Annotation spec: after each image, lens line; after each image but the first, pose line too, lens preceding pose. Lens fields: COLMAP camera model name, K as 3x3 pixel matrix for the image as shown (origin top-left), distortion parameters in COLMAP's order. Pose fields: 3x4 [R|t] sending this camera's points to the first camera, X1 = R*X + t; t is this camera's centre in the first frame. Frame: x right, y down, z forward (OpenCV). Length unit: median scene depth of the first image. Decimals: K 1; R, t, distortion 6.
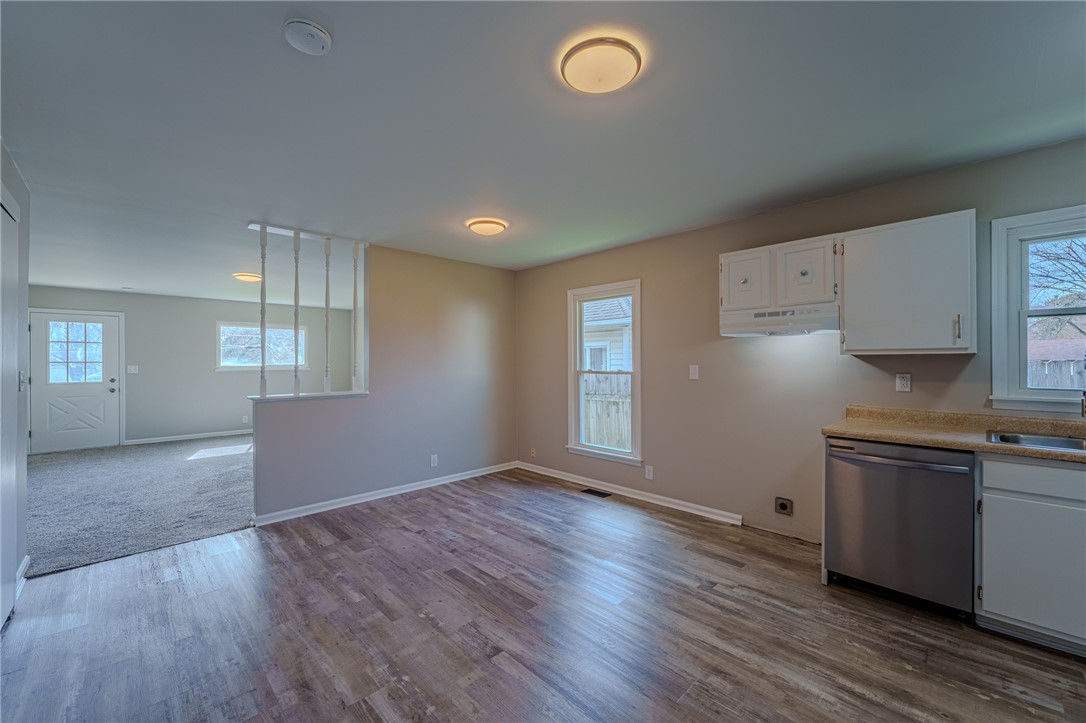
lens RADIAL K [[434.7, 0, 544.1], [0, 434.7, 360.6], [0, 0, 1]] dist [-0.003626, 0.000303]
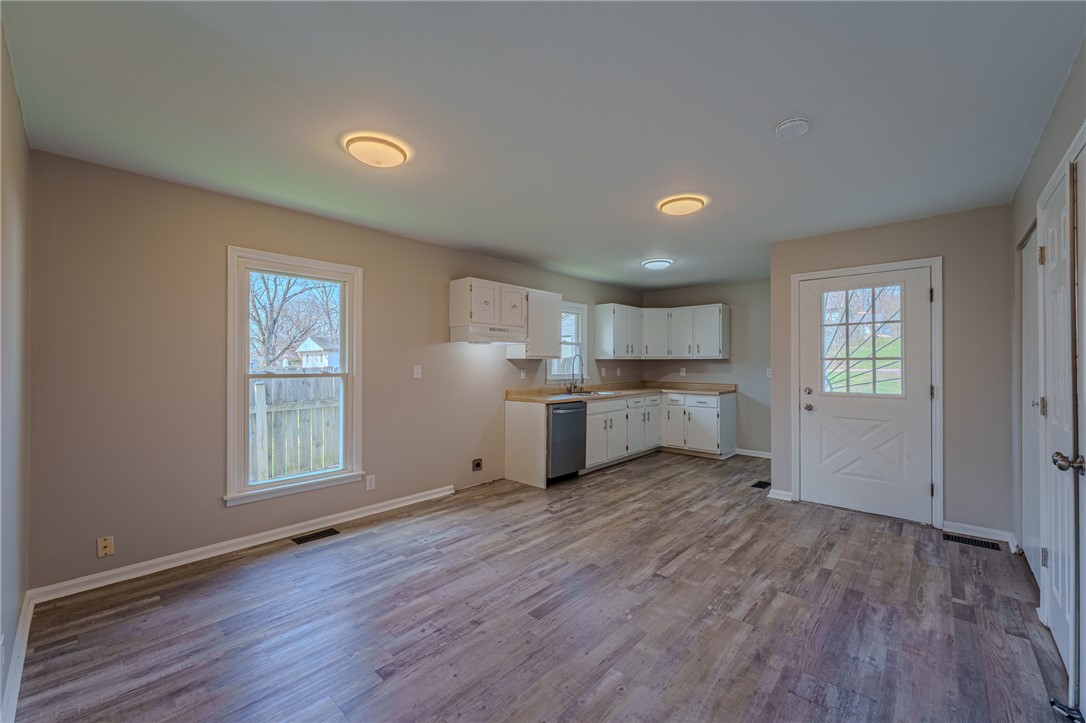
lens RADIAL K [[434.7, 0, 544.3], [0, 434.7, 360.4], [0, 0, 1]] dist [-0.003626, 0.000303]
pose [[-0.063000, 0.010920, 0.997954, -0.869028], [-0.004418, 0.999927, -0.011221, 0.010996], [-0.998004, -0.005116, -0.062947, 0.867882]]
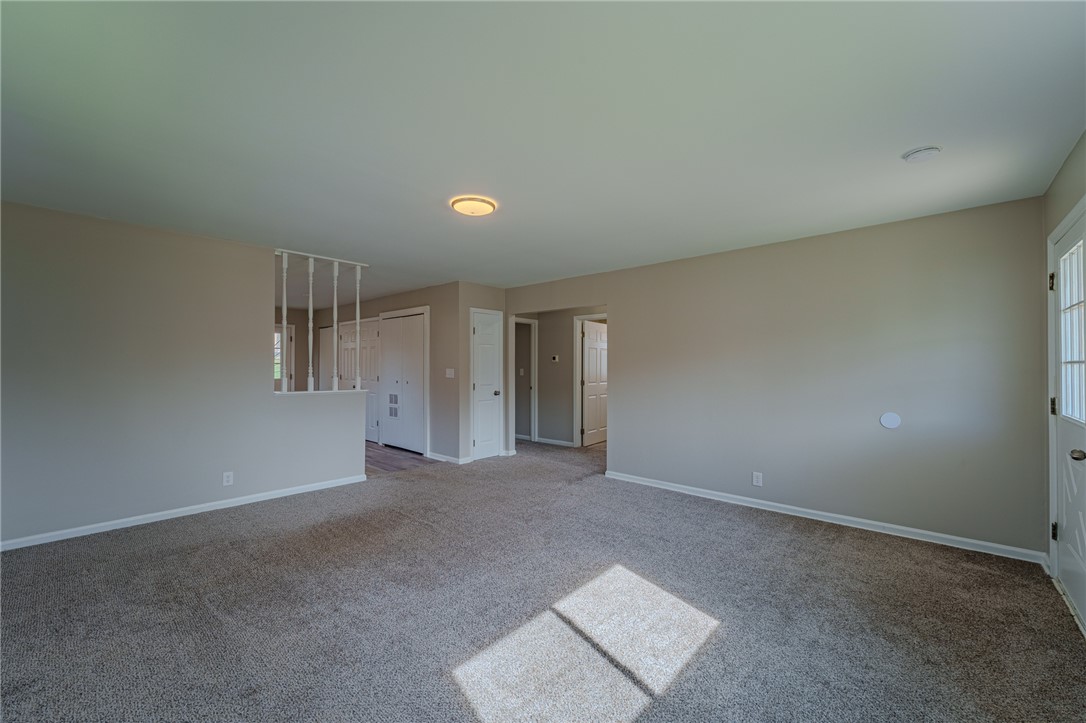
lens RADIAL K [[434.7, 0, 546.2], [0, 434.7, 362.2], [0, 0, 1]] dist [-0.003626, 0.000303]
pose [[-0.997364, 0.003433, -0.072482, -1.271210], [0.004141, 0.999945, -0.009616, 0.012607], [0.072445, -0.009891, -0.997323, 2.683177]]
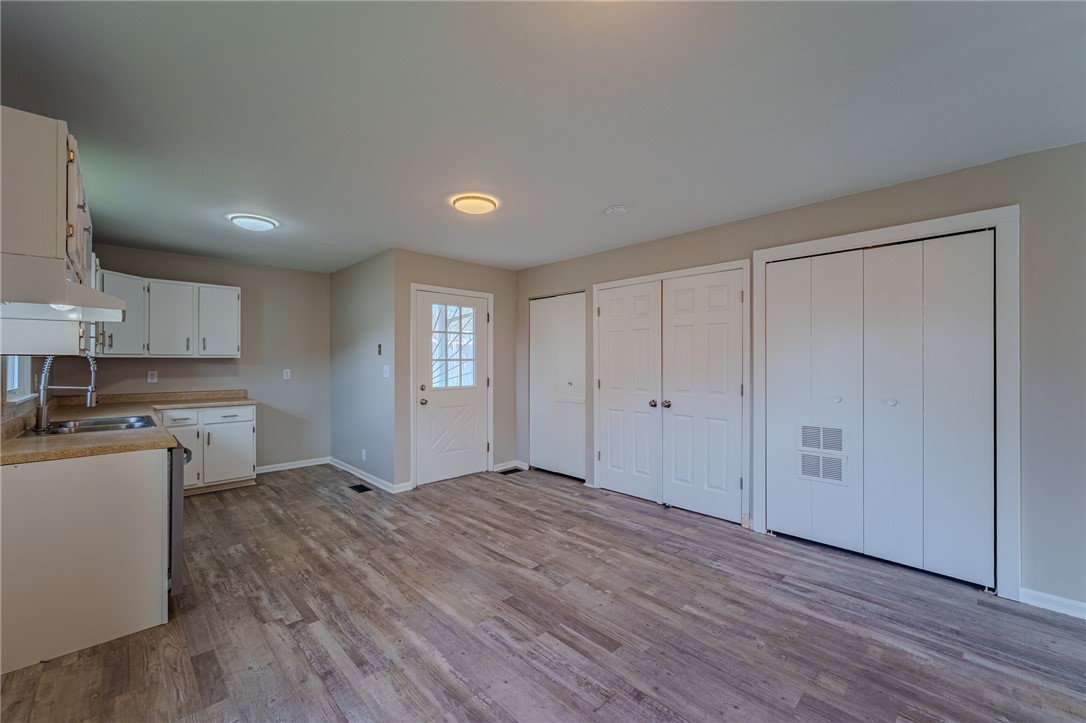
lens RADIAL K [[434.7, 0, 545.7], [0, 434.7, 358.6], [0, 0, 1]] dist [-0.003626, 0.000303]
pose [[-0.999969, 0.005725, -0.005377, -0.082127], [0.005785, 0.999922, -0.011052, 0.003991], [0.005314, -0.011083, -0.999924, 1.454379]]
